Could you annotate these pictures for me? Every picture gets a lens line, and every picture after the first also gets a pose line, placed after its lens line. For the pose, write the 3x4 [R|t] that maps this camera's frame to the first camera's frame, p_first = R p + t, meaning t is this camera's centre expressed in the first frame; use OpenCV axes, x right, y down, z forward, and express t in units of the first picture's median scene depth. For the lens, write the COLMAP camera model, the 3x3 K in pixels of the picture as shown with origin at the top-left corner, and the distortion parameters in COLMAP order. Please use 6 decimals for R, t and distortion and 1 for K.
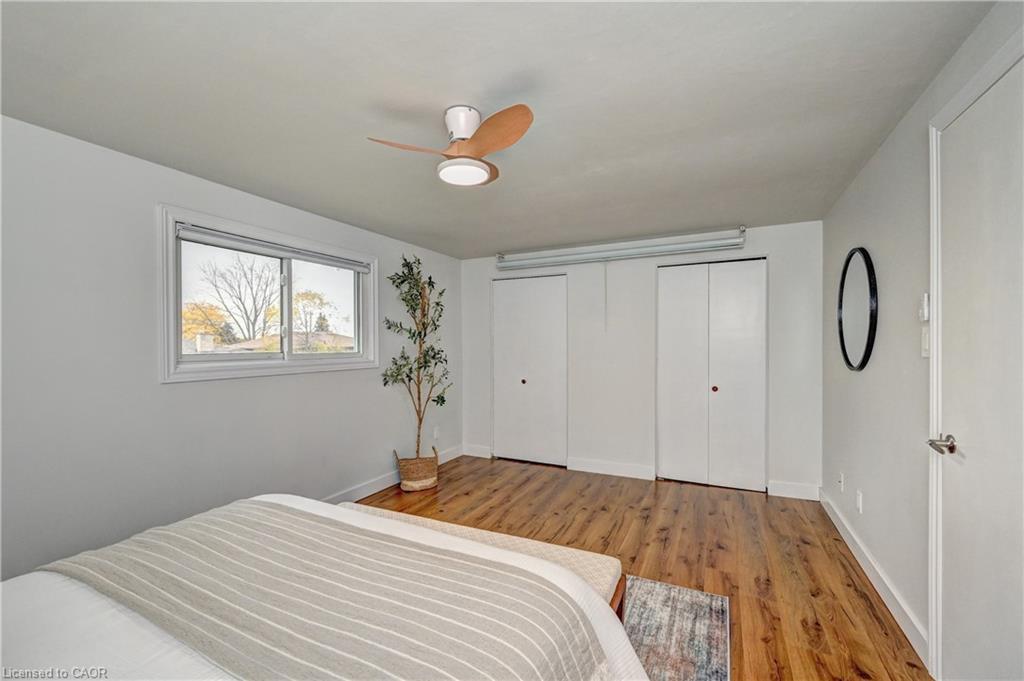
lens RADIAL K [[434.1, 0, 509.0], [0, 434.1, 342.9], [0, 0, 1]] dist [0.001001, 0.000335]
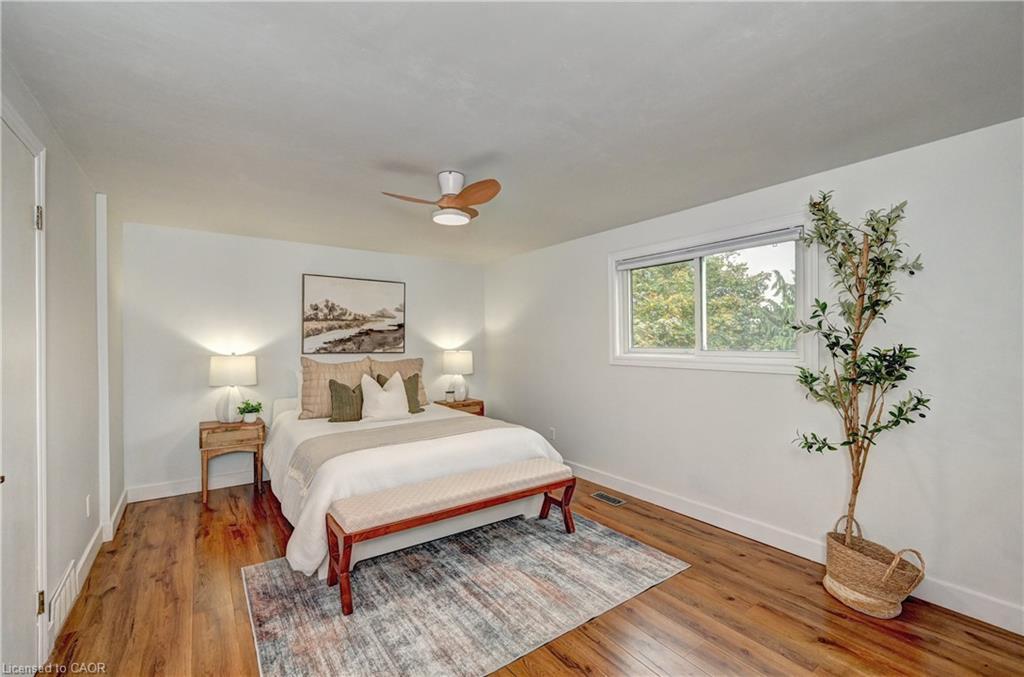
lens RADIAL K [[434.1, 0, 509.0], [0, 434.1, 340.9], [0, 0, 1]] dist [0.001001, 0.000335]
pose [[-0.480962, 0.002980, -0.876737, 0.954692], [0.009045, 0.999958, -0.001563, 0.000633], [0.876695, -0.008682, -0.480968, 1.718507]]
